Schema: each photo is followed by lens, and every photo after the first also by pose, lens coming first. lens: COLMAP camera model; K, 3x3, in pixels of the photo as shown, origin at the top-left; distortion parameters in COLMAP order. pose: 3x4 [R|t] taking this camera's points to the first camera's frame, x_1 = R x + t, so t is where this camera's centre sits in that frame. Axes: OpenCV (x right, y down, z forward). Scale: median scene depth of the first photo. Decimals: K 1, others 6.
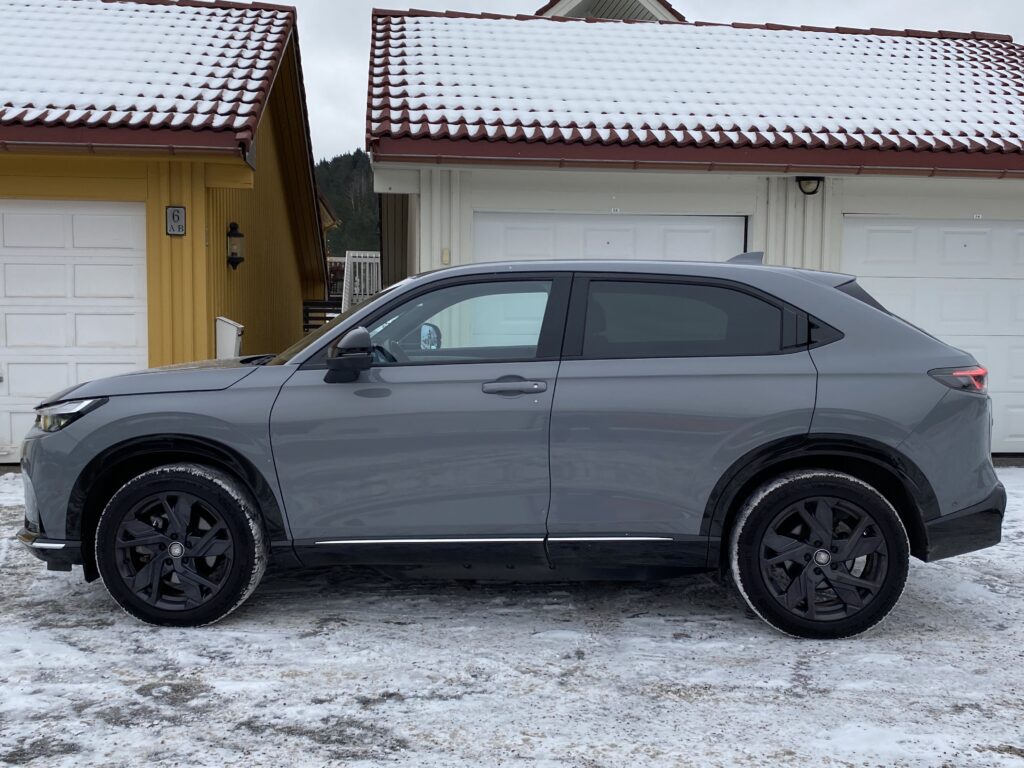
lens RADIAL K [[1098.9, 0, 509.7], [0, 1098.9, 382.1], [0, 0, 1]] dist [0.044638, 0.000000]
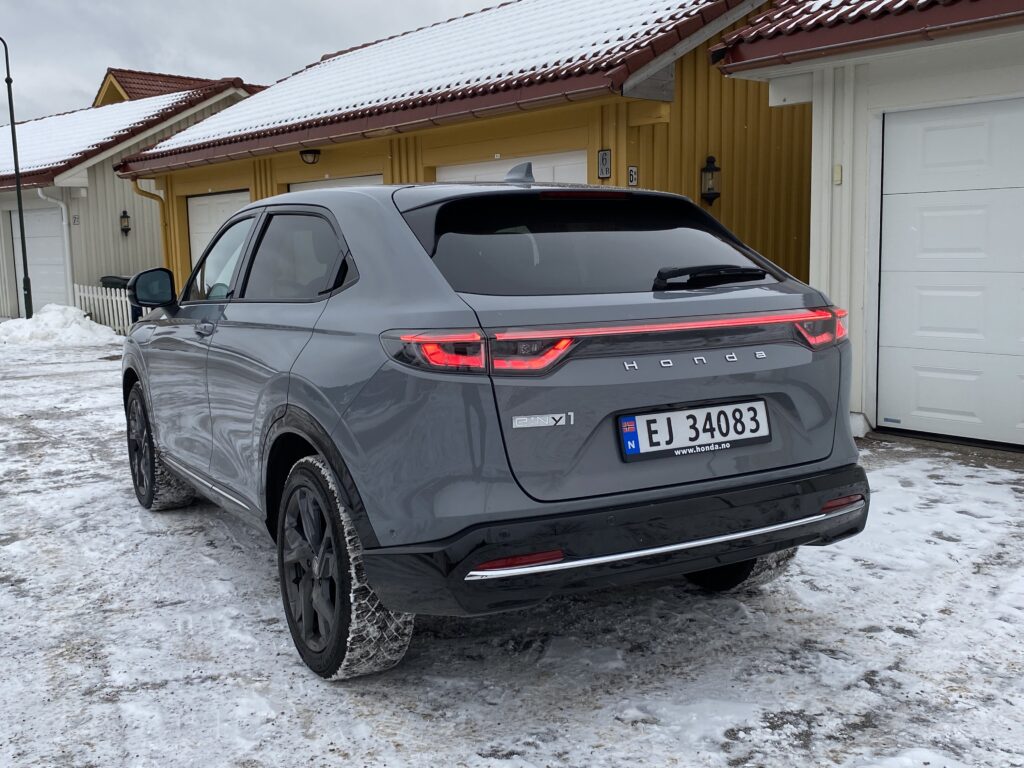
lens RADIAL K [[1098.9, 0, 510.1], [0, 1098.9, 388.3], [0, 0, 1]] dist [0.044638, 0.000000]
pose [[0.505669, 0.087756, -0.858253, 1.051492], [-0.035248, 0.996084, 0.081082, -0.034157], [0.862007, -0.010749, 0.506782, 0.769751]]
